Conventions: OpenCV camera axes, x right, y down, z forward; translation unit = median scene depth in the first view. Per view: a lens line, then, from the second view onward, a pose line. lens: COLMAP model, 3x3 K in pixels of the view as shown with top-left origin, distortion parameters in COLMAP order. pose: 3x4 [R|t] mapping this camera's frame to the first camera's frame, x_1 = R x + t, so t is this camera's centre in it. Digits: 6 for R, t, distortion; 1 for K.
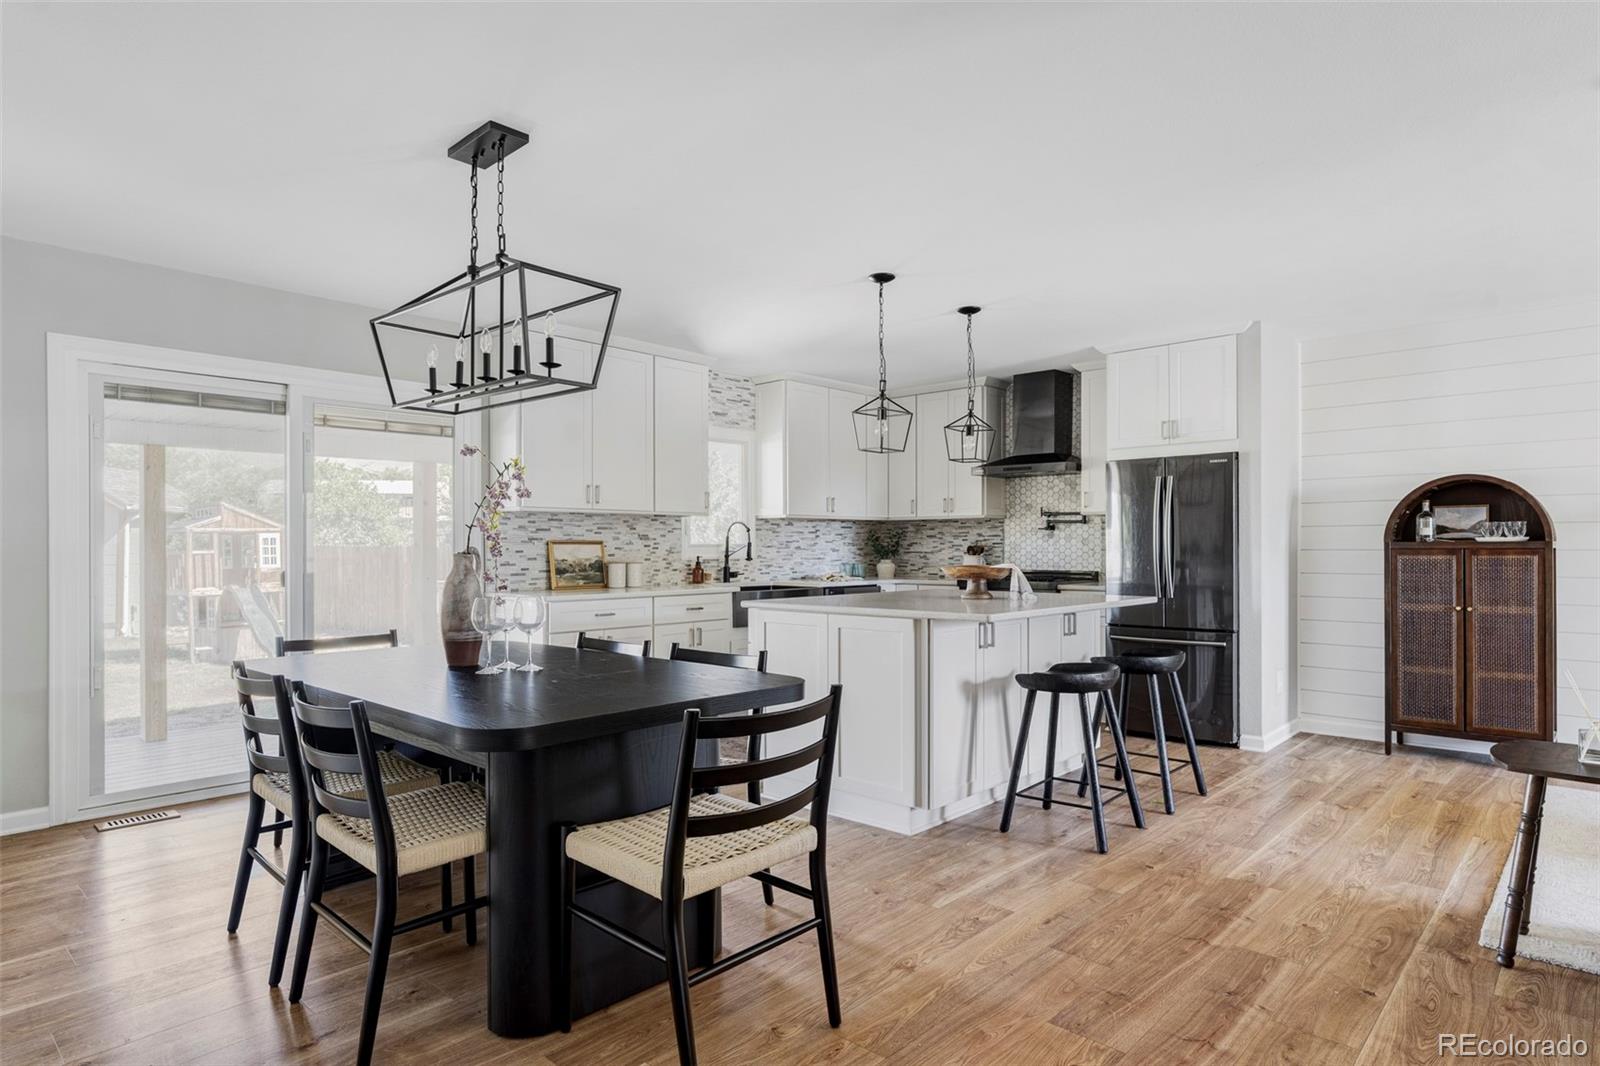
lens RADIAL K [[897.4, 0, 800.0], [0, 897.4, 533.0], [0, 0, 1]] dist [0.005508, 0.001001]
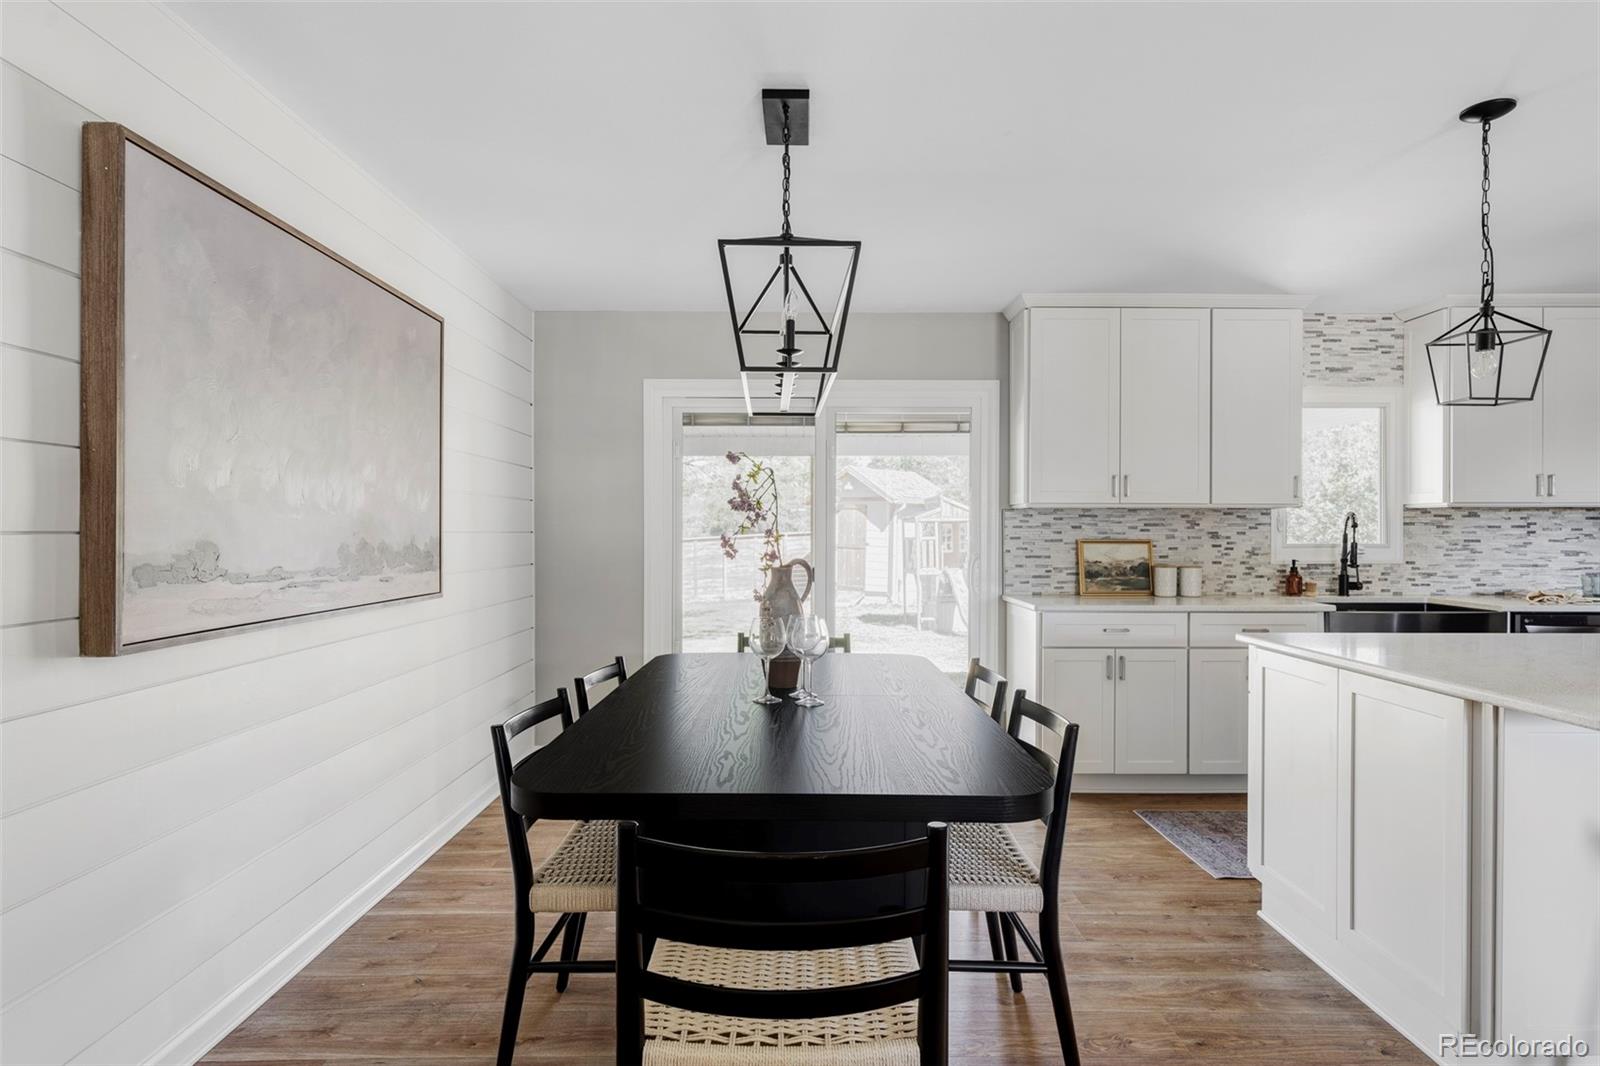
lens RADIAL K [[866.6, 0, 800.0], [0, 866.6, 533.0], [0, 0, 1]] dist [0.002171, -0.001400]
pose [[0.686130, 0.006588, -0.727449, 0.134136], [0.007253, 0.999847, 0.015896, -0.011836], [0.727443, -0.016183, 0.685978, 0.183458]]
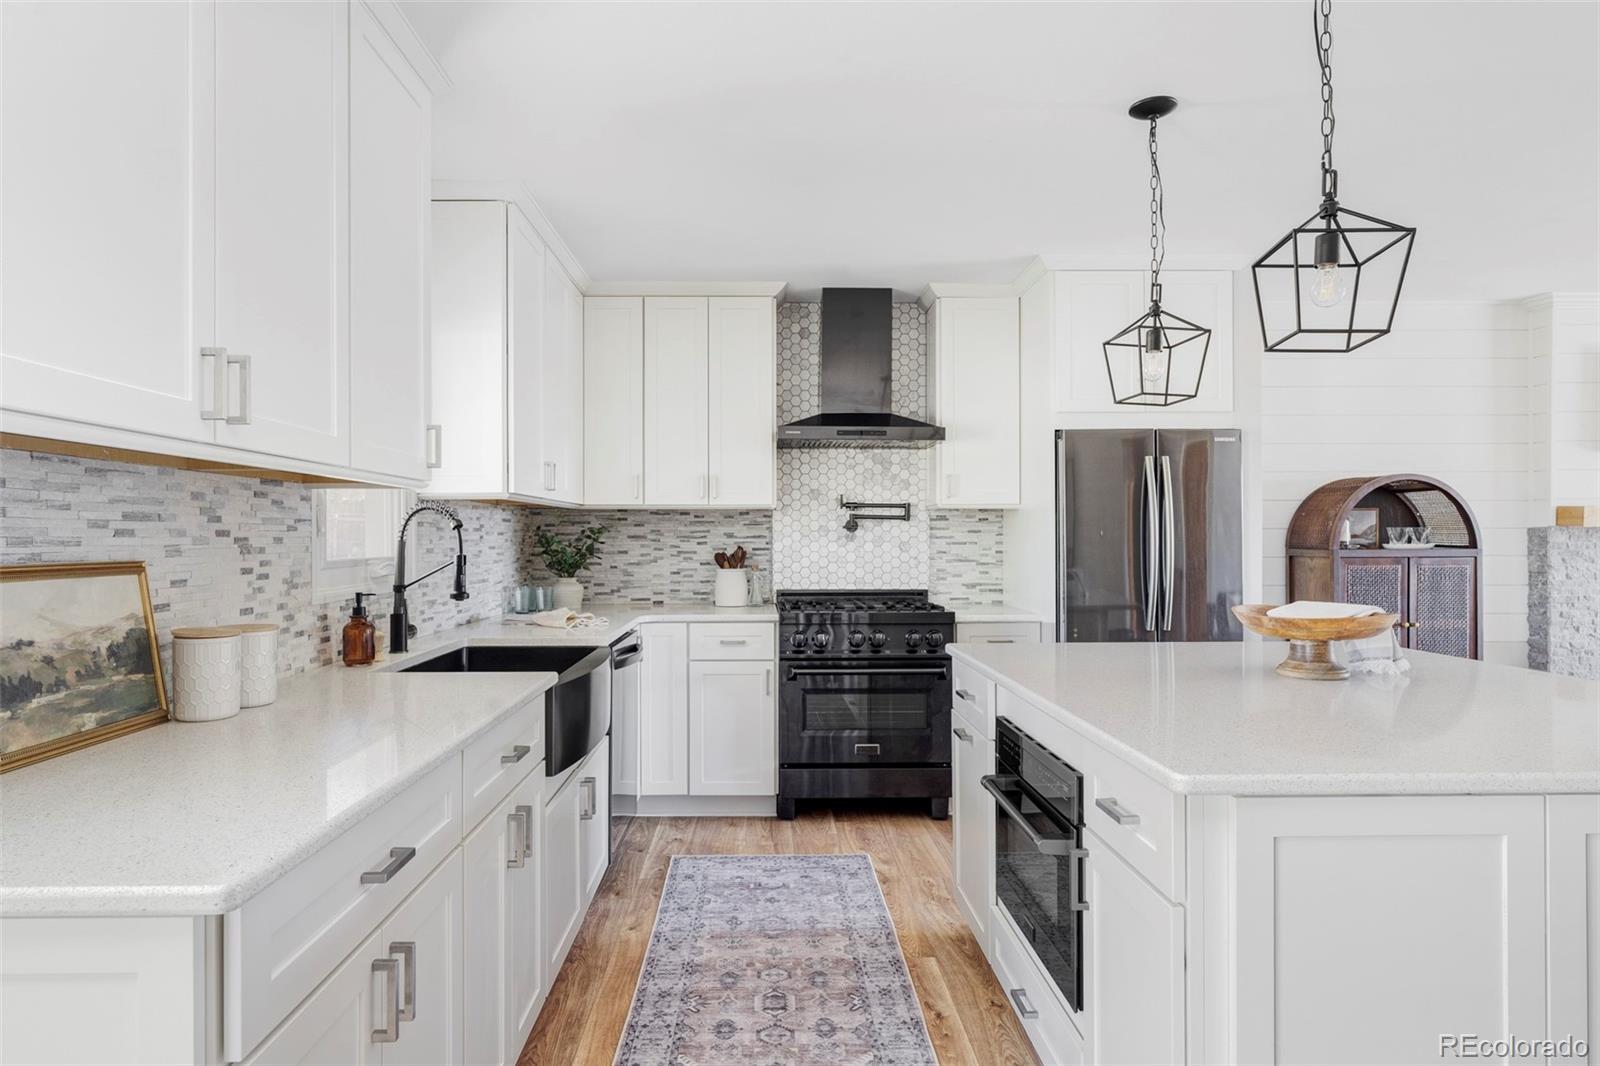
lens RADIAL K [[913.0, 0, 788.1], [0, 913.0, 534.7], [0, 0, 1]] dist [-0.002382, -0.000672]
pose [[0.718367, 0.003142, 0.695657, -0.250447], [-0.010469, 0.999925, 0.006295, -0.003299], [-0.695585, -0.011805, 0.718347, 0.588203]]
